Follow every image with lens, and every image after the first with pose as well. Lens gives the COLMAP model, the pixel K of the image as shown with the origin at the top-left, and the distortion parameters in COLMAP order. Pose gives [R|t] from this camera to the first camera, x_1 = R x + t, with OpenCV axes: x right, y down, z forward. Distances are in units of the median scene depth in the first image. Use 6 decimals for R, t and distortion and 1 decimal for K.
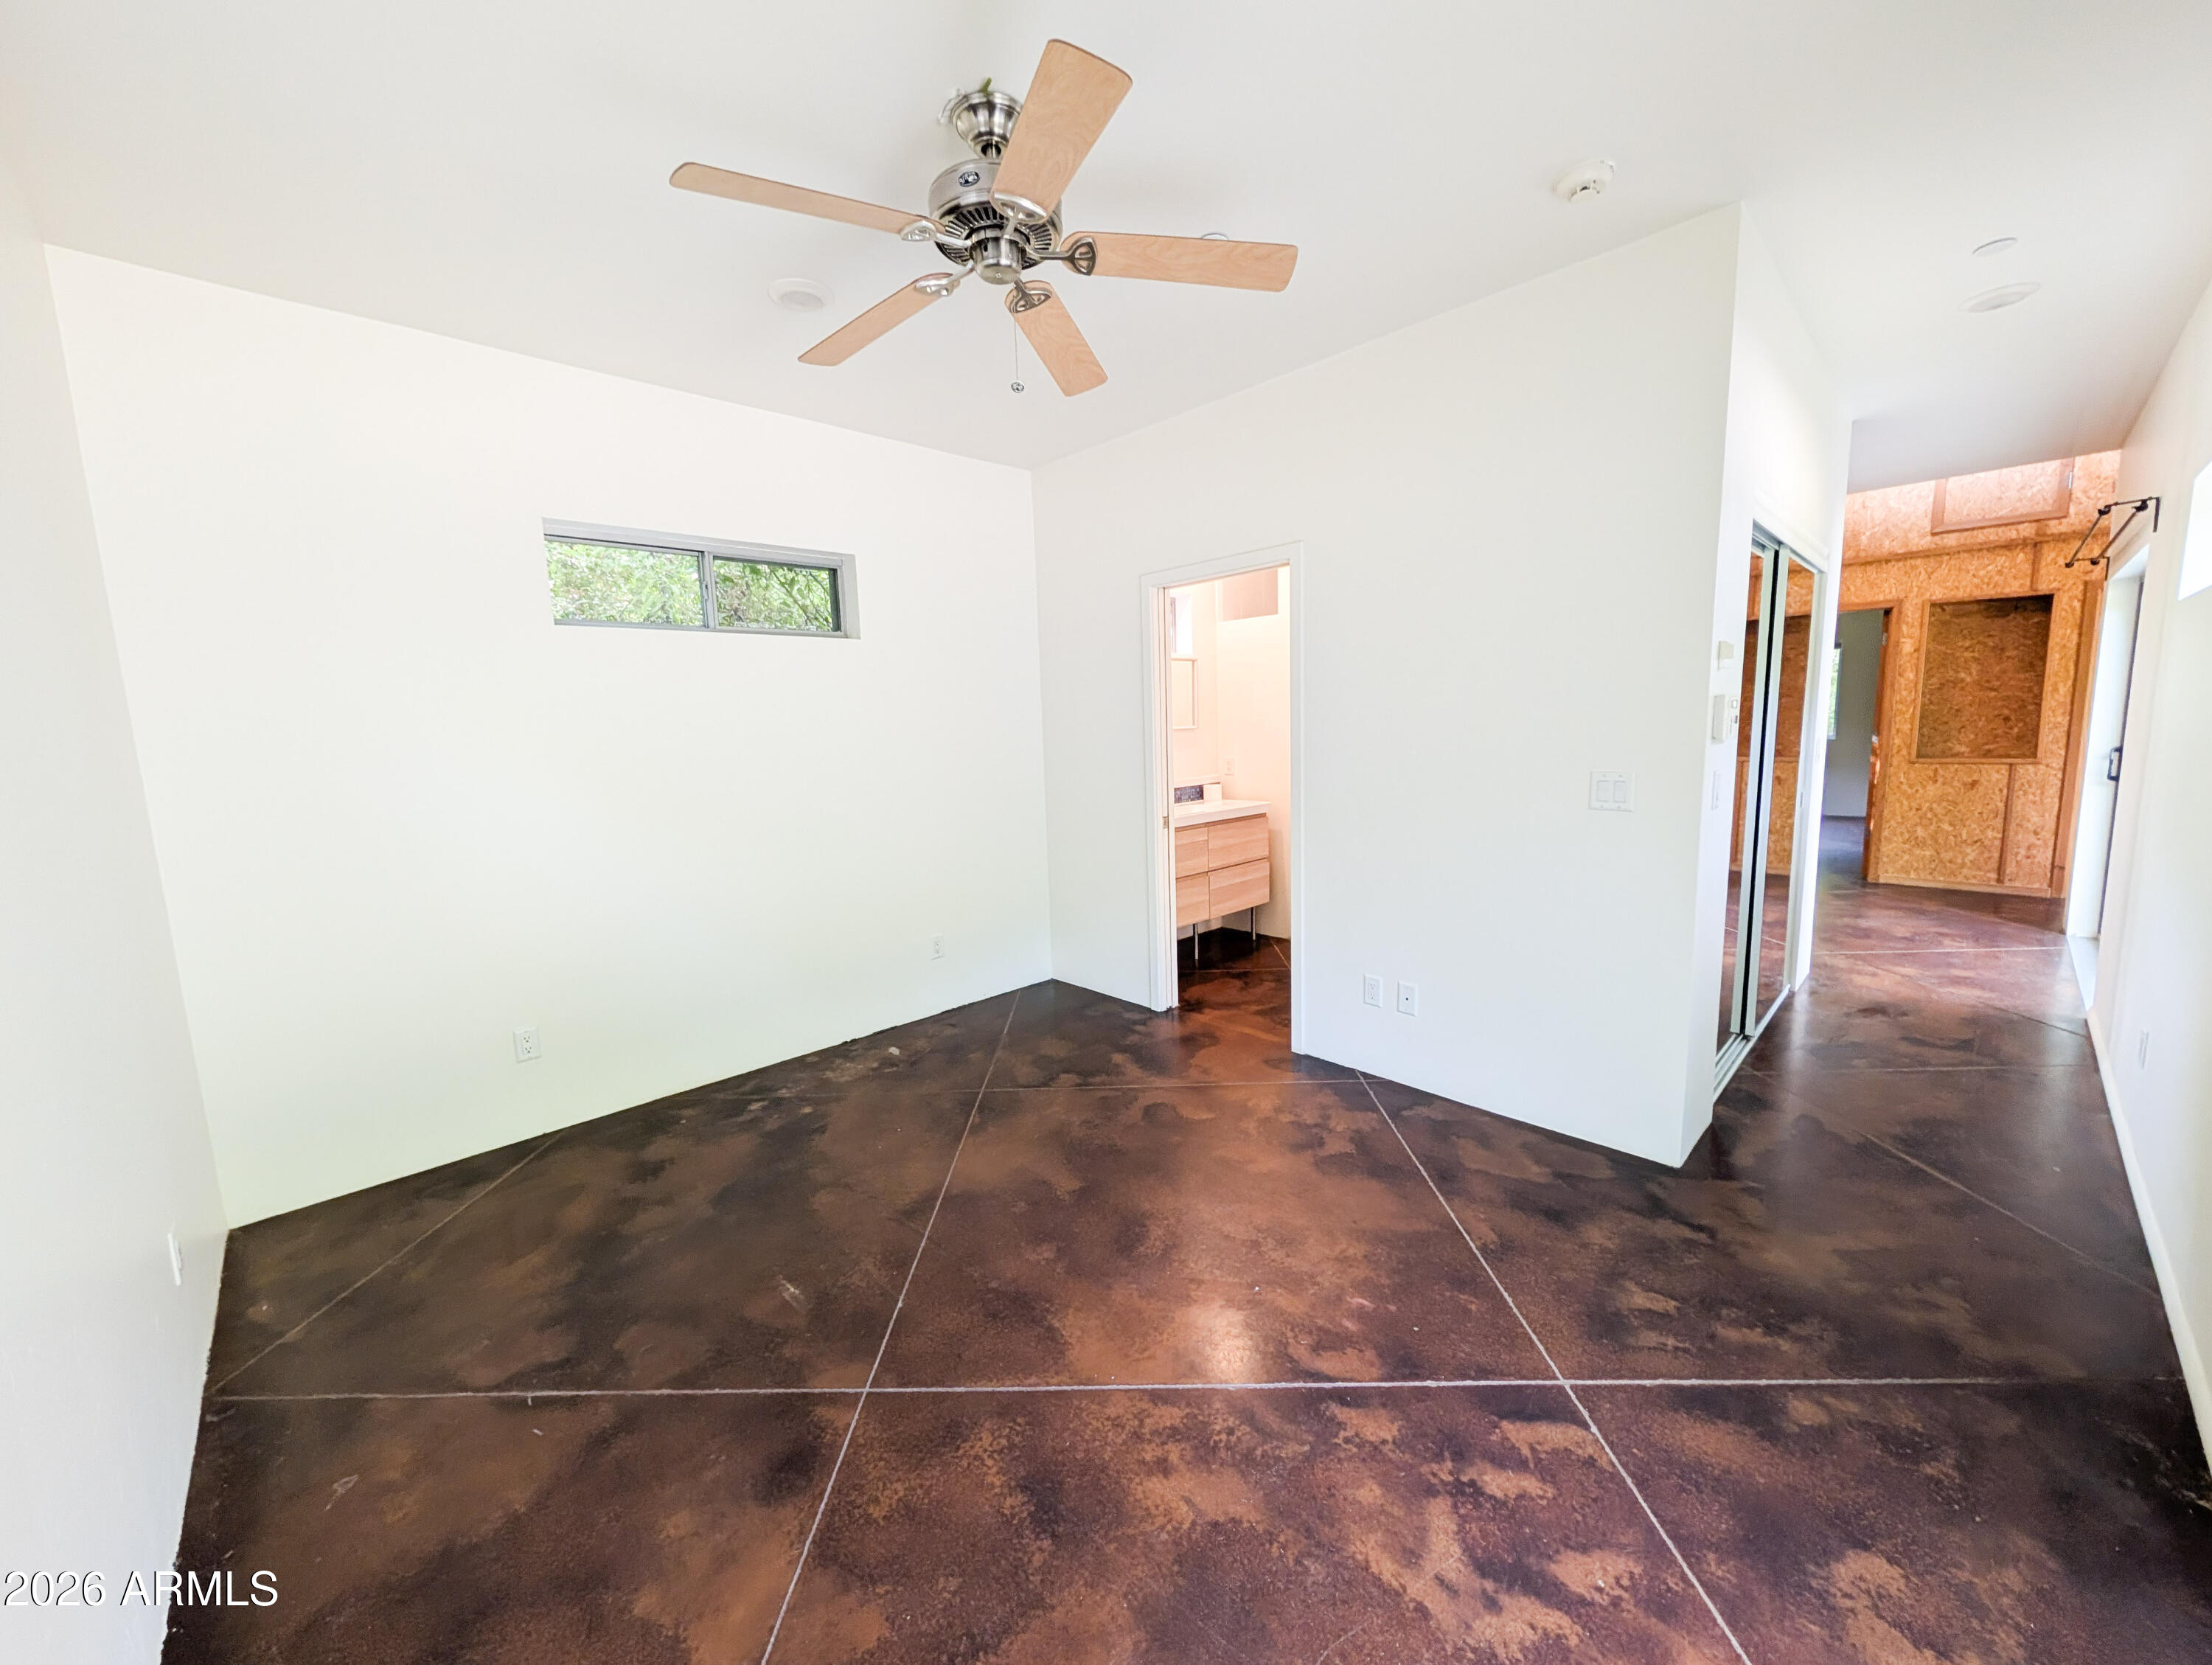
lens RADIAL K [[843.9, 0, 1101.2], [0, 843.9, 833.4], [0, 0, 1]] dist [0.002137, 0.000285]
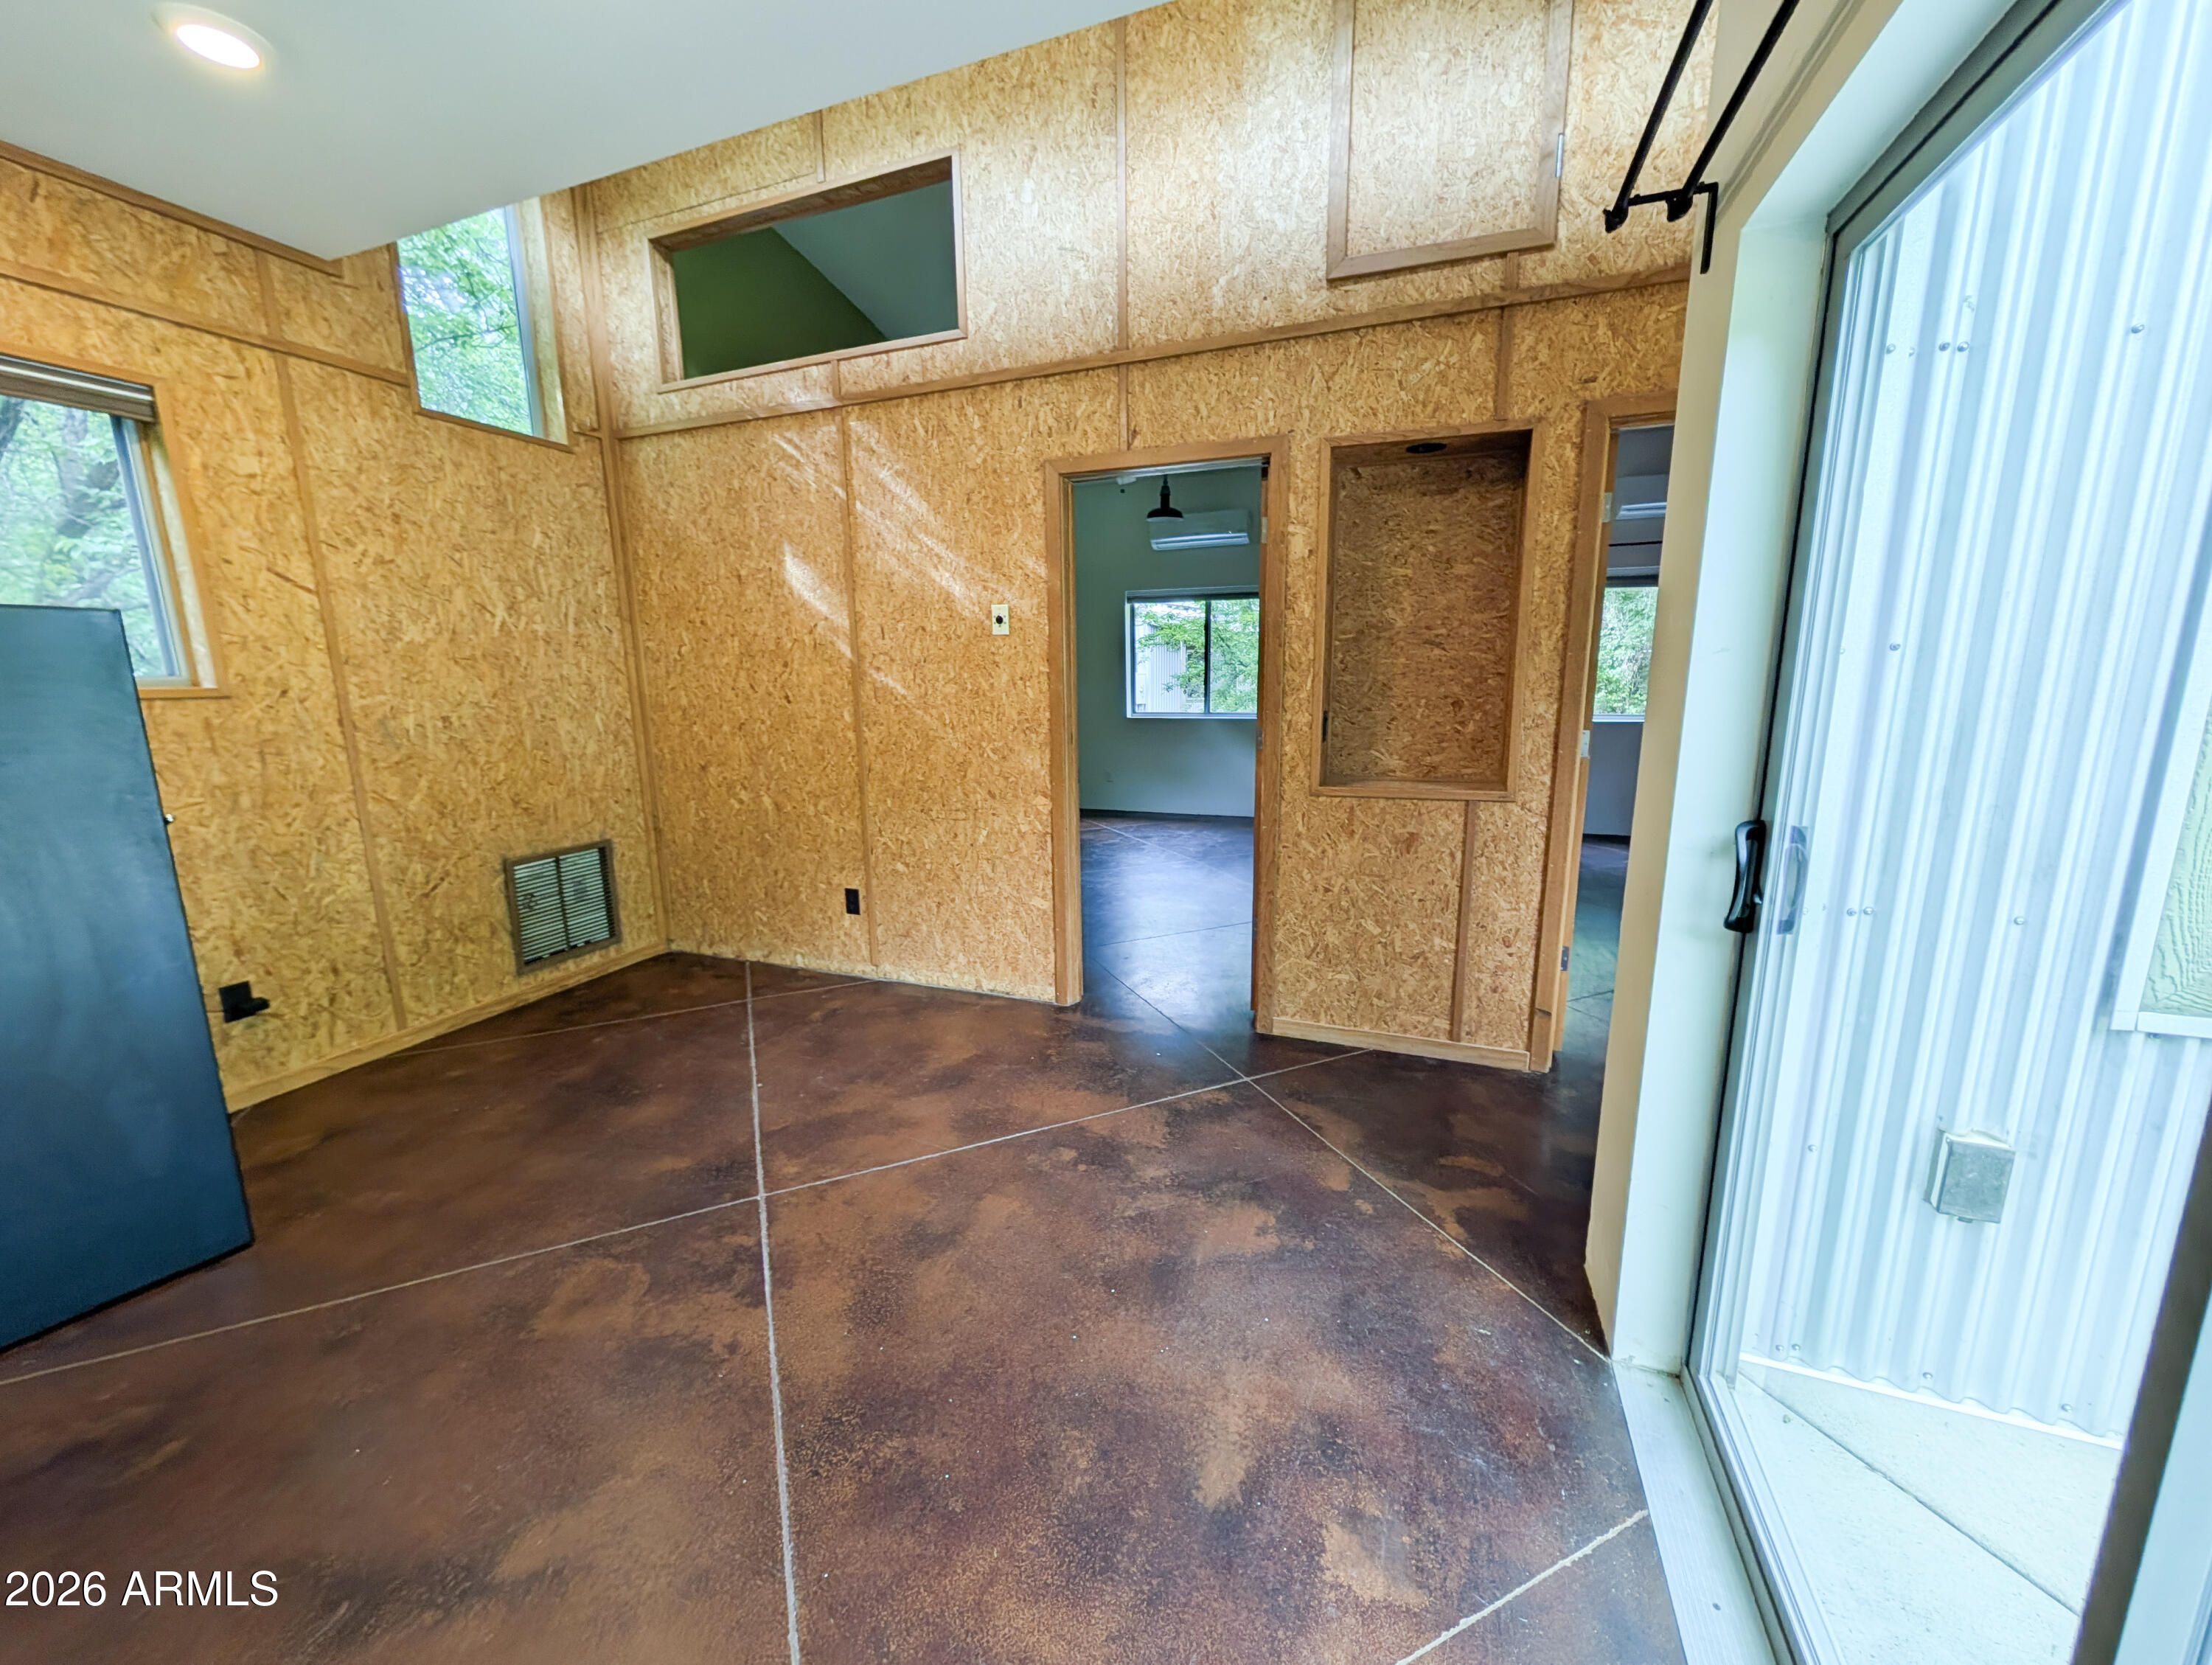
lens RADIAL K [[843.9, 0, 1107.1], [0, 843.9, 831.7], [0, 0, 1]] dist [0.002137, 0.000285]
pose [[0.903234, -0.056318, 0.425436, 0.696269], [0.037877, 0.997945, 0.051689, -0.098075], [-0.427473, -0.030573, 0.903511, 0.663773]]
